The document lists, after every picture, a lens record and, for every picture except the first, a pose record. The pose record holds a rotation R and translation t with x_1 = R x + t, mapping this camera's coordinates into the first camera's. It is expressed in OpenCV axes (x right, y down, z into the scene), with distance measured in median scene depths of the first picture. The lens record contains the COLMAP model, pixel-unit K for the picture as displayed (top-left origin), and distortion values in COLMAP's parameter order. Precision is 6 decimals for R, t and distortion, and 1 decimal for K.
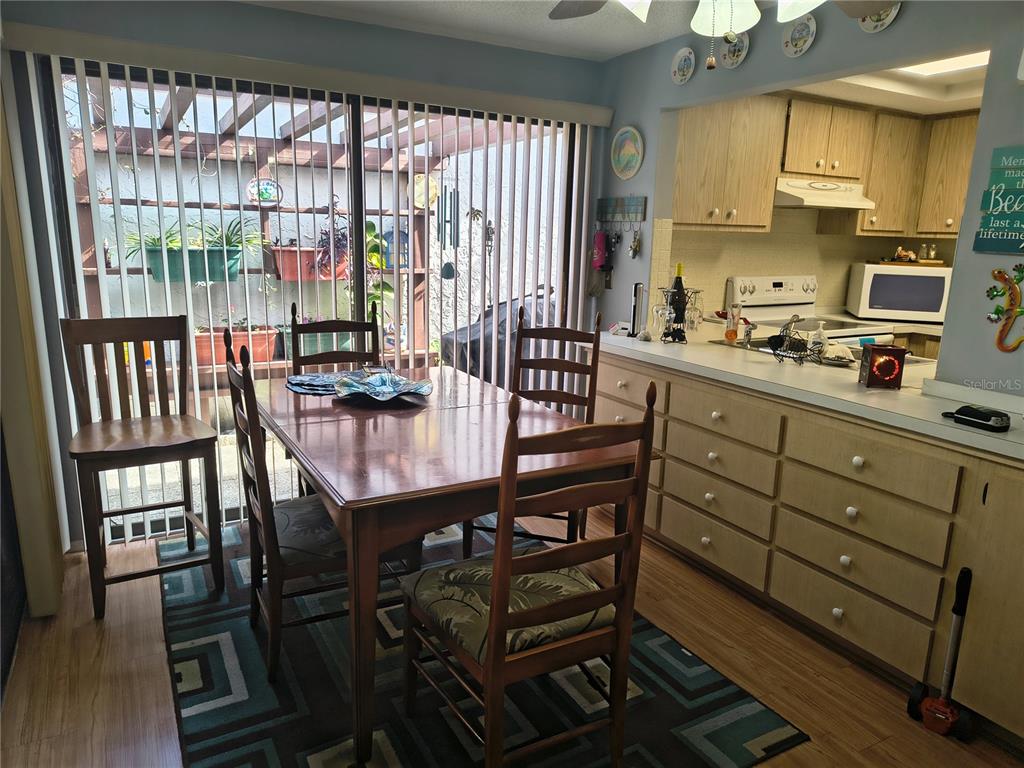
lens RADIAL K [[702.1, 0, 509.9], [0, 702.1, 399.0], [0, 0, 1]] dist [0.030887, -0.041229]
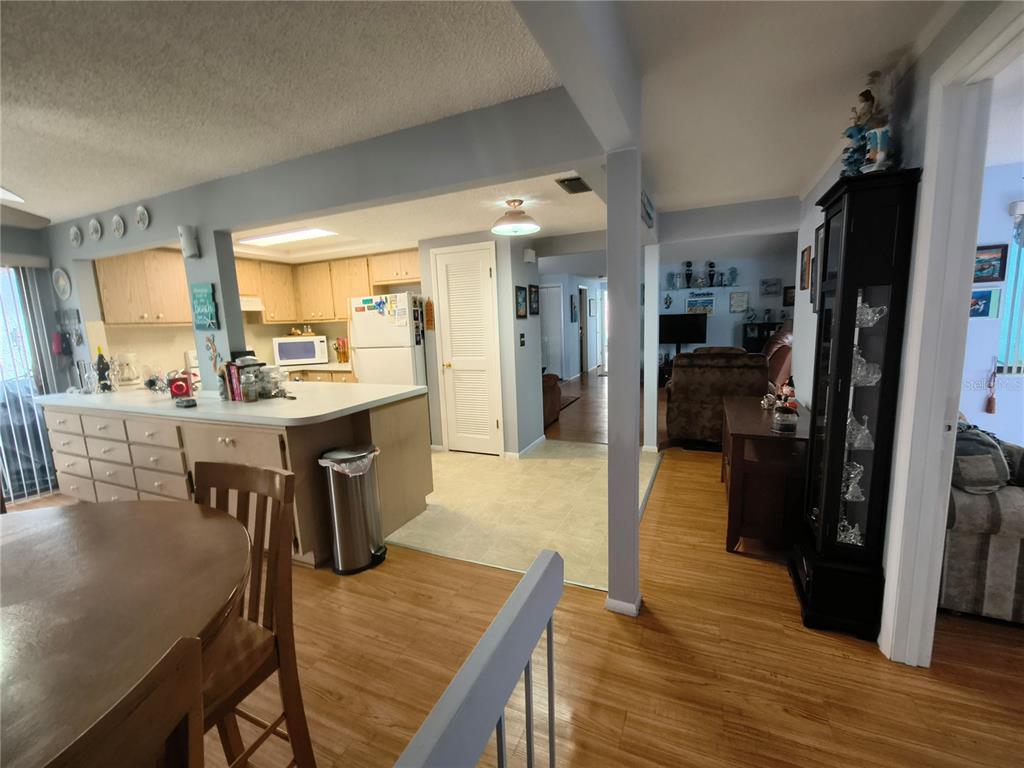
lens RADIAL K [[441.8, 0, 511.1], [0, 441.8, 387.7], [0, 0, 1]] dist [-0.001590, -0.000296]
pose [[0.807870, -0.143062, 0.571734, 0.327296], [0.191357, 0.981205, -0.024869, 0.099679], [-0.557430, 0.129496, 0.820062, -0.345249]]
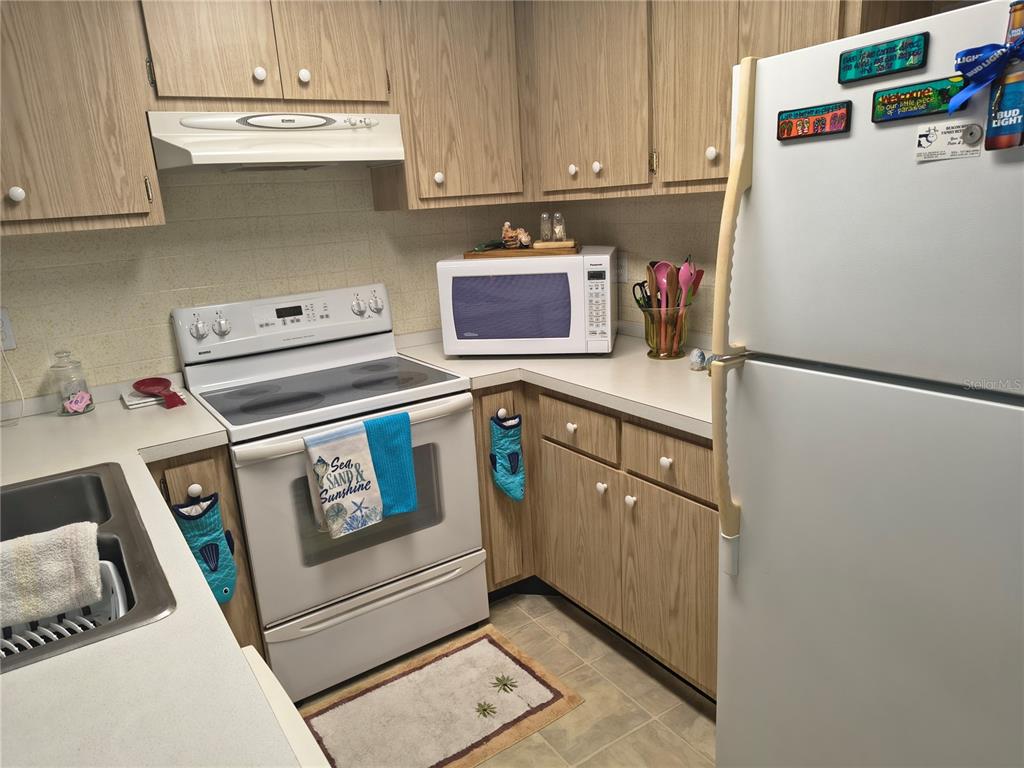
lens RADIAL K [[702.1, 0, 510.6], [0, 702.1, 400.6], [0, 0, 1]] dist [0.030887, -0.041229]
pose [[0.993389, -0.103972, 0.048674, 0.534349], [0.101550, 0.993582, 0.049829, -0.106515], [-0.053542, -0.044557, 0.997571, 0.455500]]
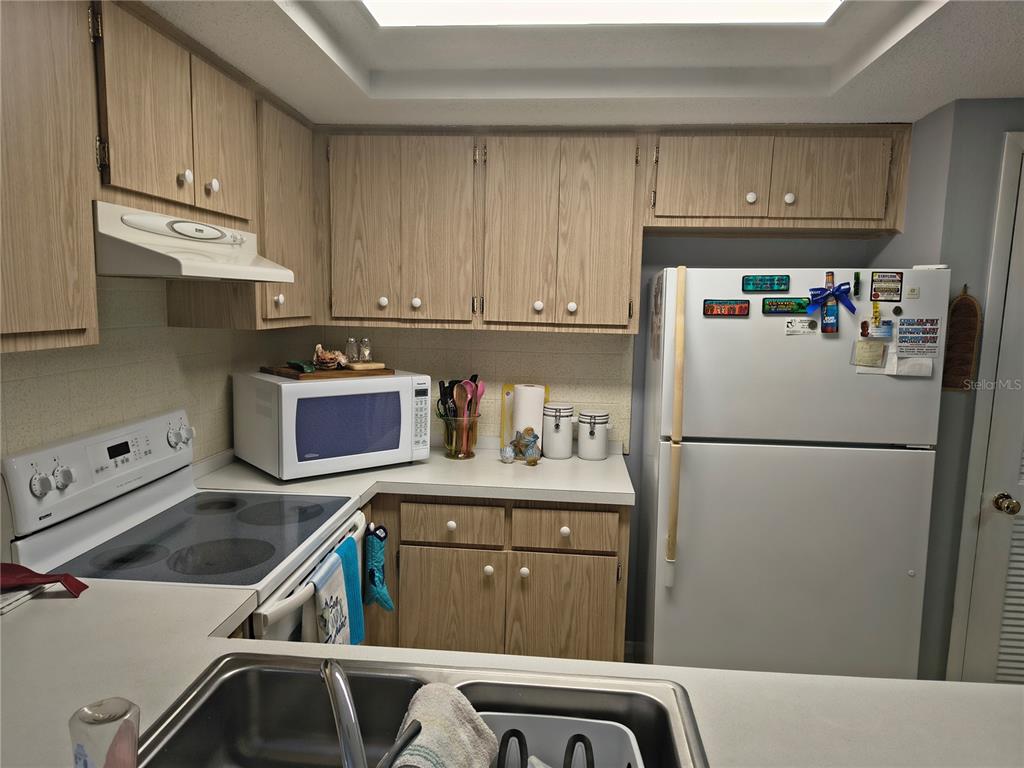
lens RADIAL K [[702.1, 0, 502.3], [0, 702.1, 394.6], [0, 0, 1]] dist [0.030887, -0.041229]
pose [[0.561138, -0.124722, 0.818272, 0.167989], [0.180485, 0.983231, 0.026095, -0.169675], [-0.807805, 0.133043, 0.574239, 0.577024]]
